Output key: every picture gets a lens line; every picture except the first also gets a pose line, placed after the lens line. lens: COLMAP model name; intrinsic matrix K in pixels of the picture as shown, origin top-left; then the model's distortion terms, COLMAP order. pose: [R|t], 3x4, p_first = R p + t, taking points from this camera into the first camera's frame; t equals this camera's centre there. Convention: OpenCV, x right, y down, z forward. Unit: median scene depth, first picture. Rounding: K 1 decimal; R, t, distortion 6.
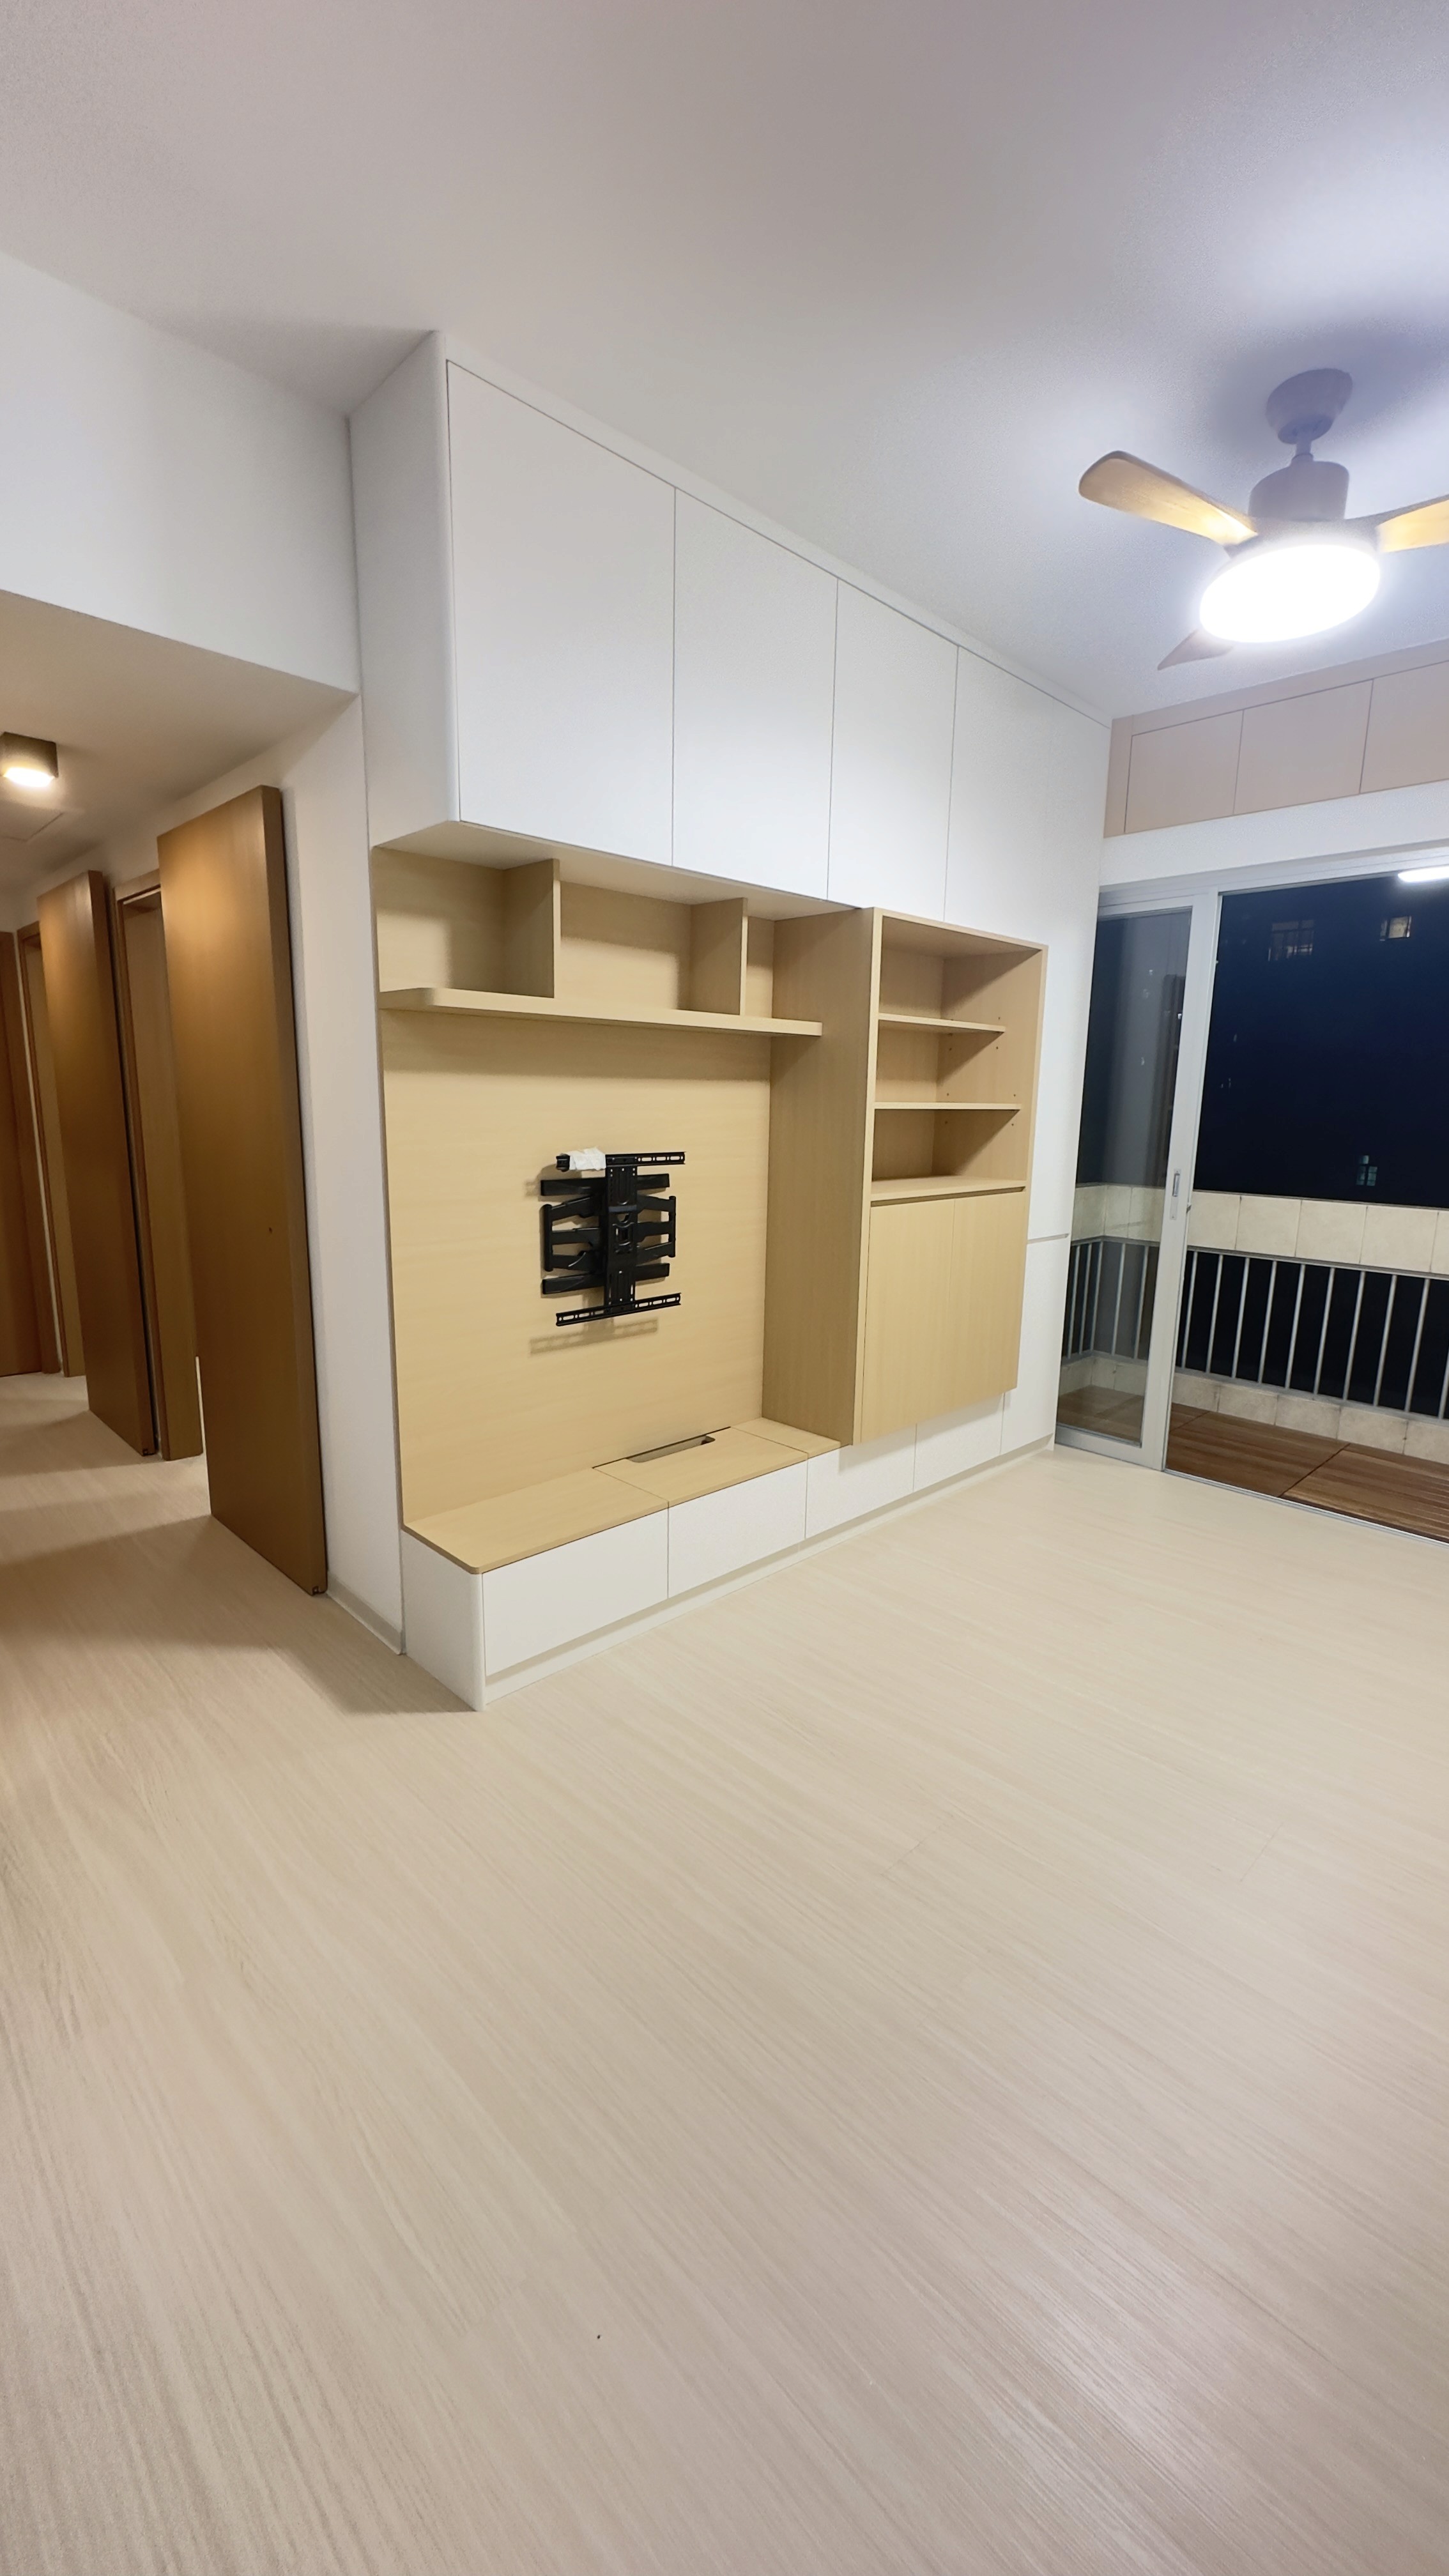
lens RADIAL K [[1033.3, 0, 724.3], [0, 1033.3, 1298.8], [0, 0, 1]] dist [-0.002827, 0.000378]
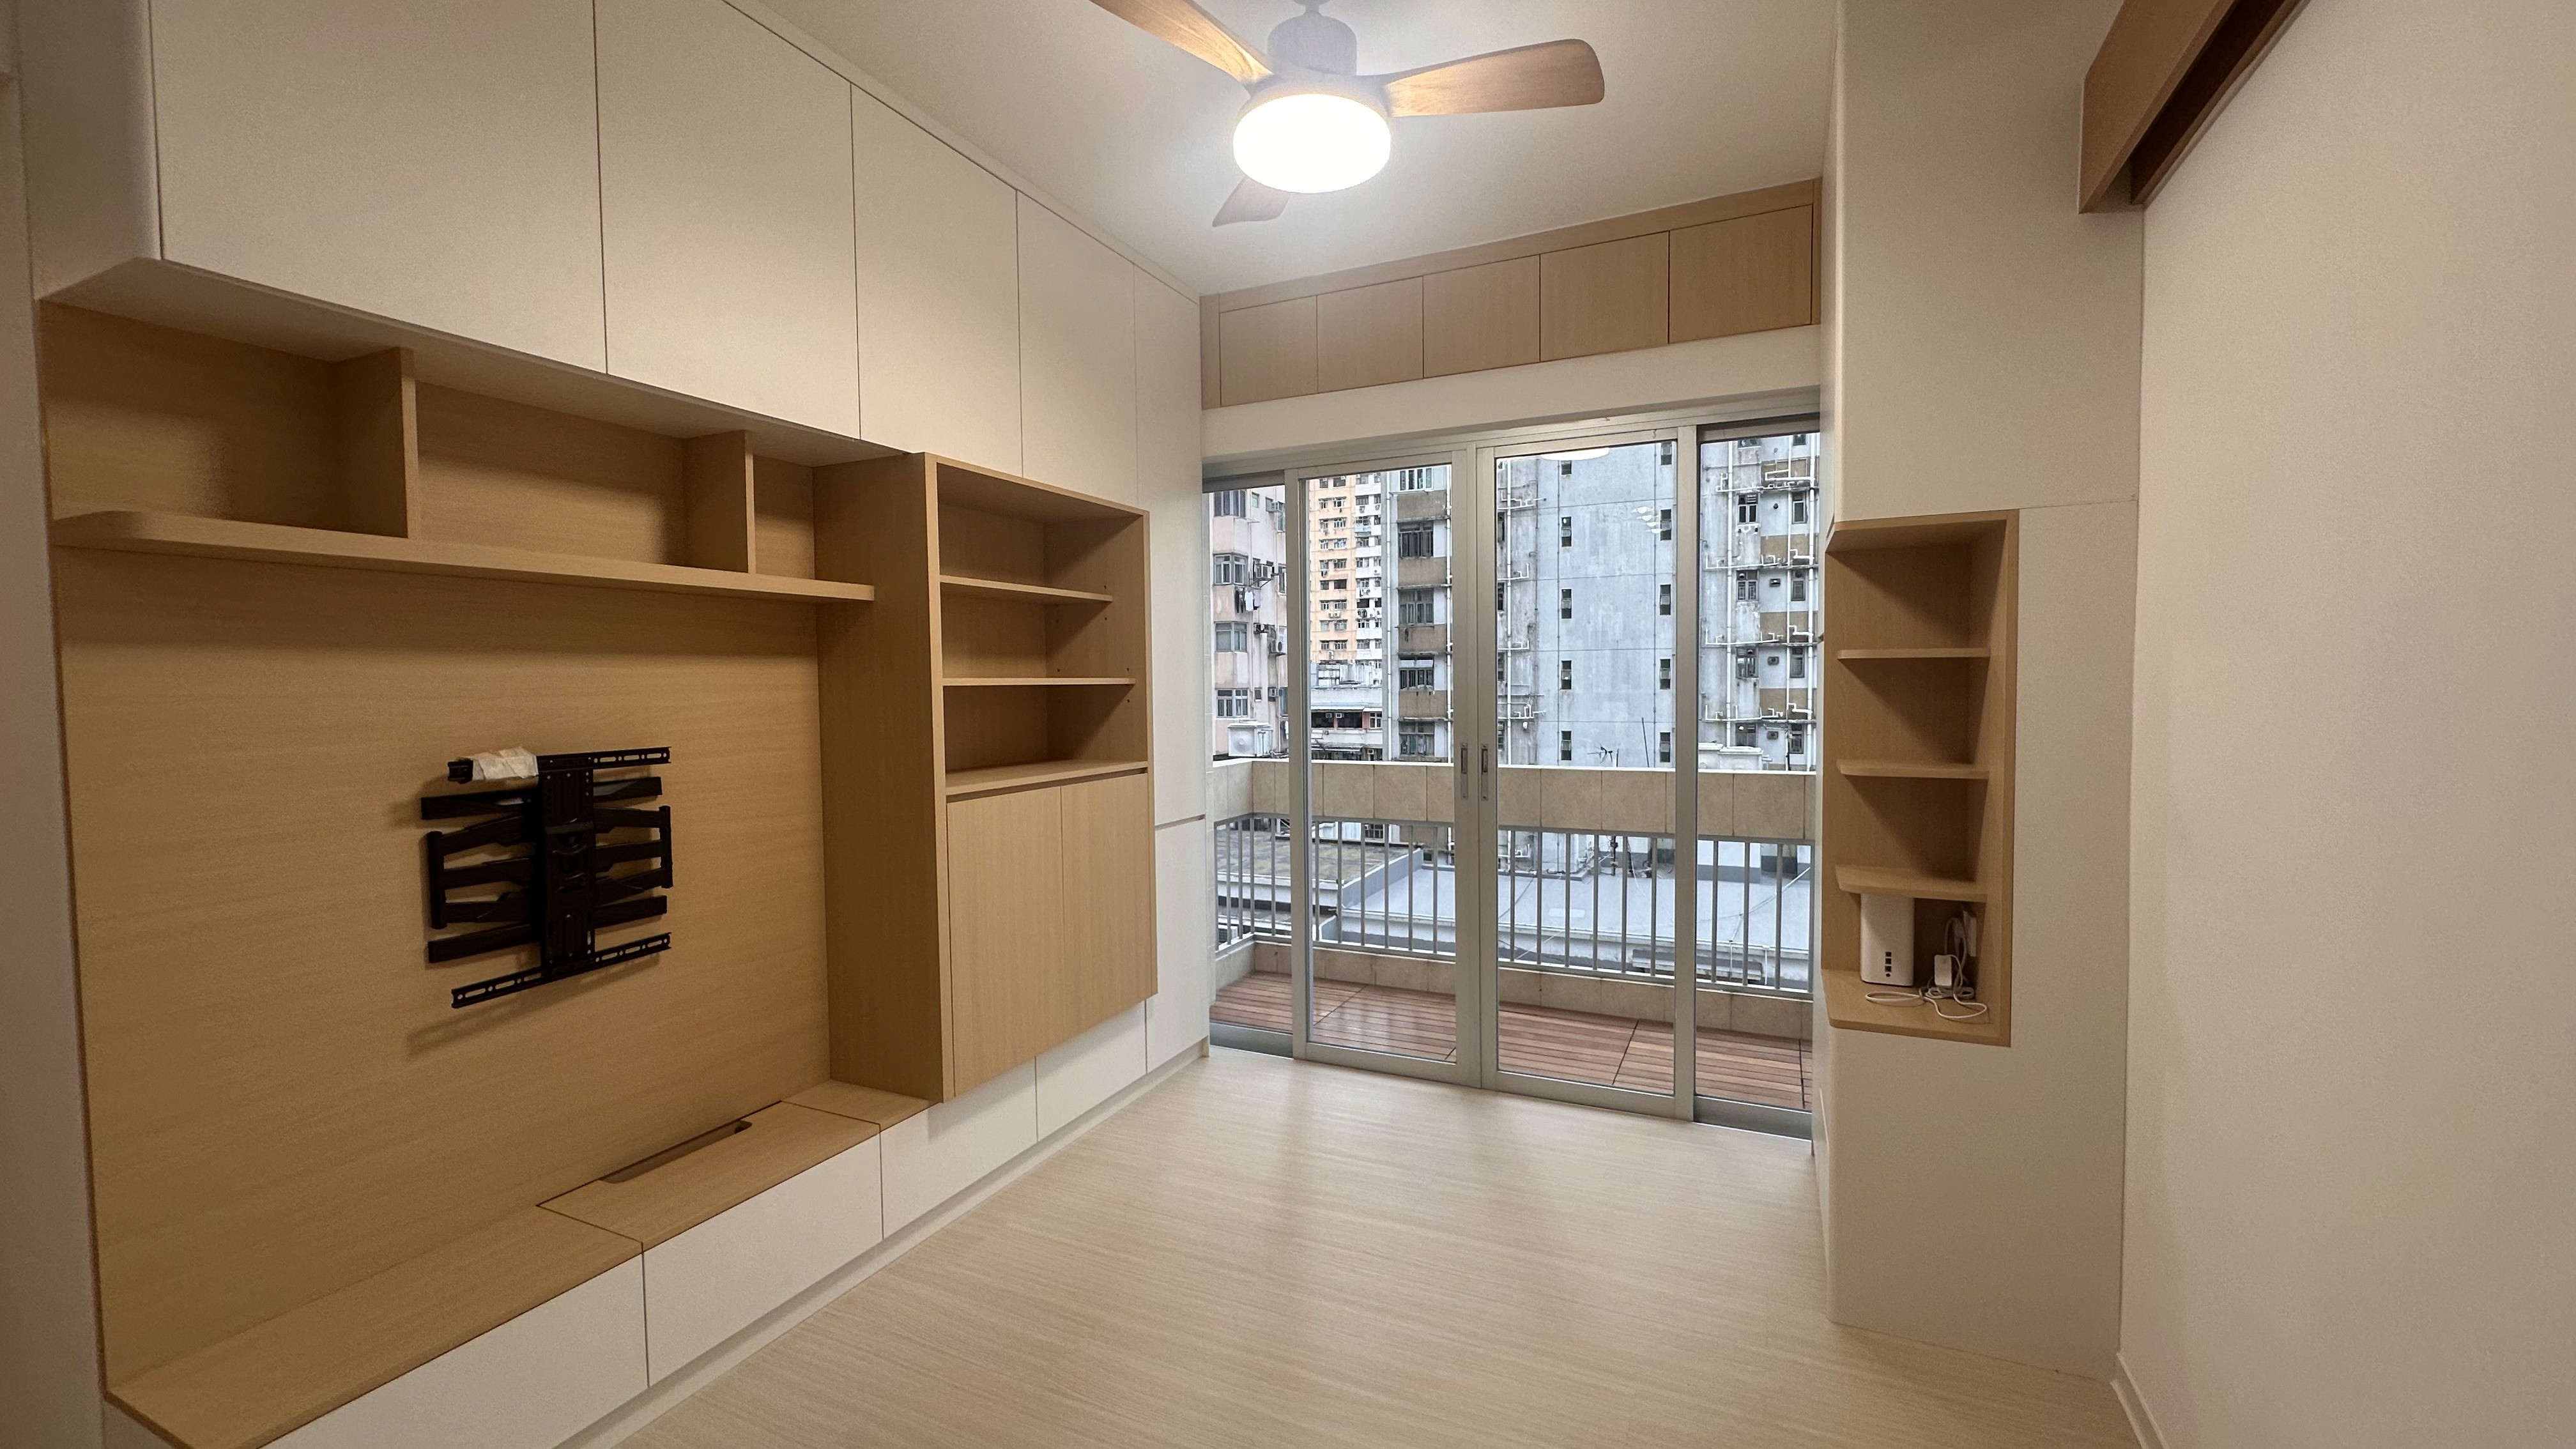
lens RADIAL K [[1033.3, 0, 1288.1], [0, 1033.3, 719.8], [0, 0, 1]] dist [-0.002827, 0.000378]
pose [[0.936546, -0.033528, 0.348938, 0.121239], [0.086322, 0.986821, -0.136868, -0.020390], [-0.339750, 0.158305, 0.927097, 0.144336]]
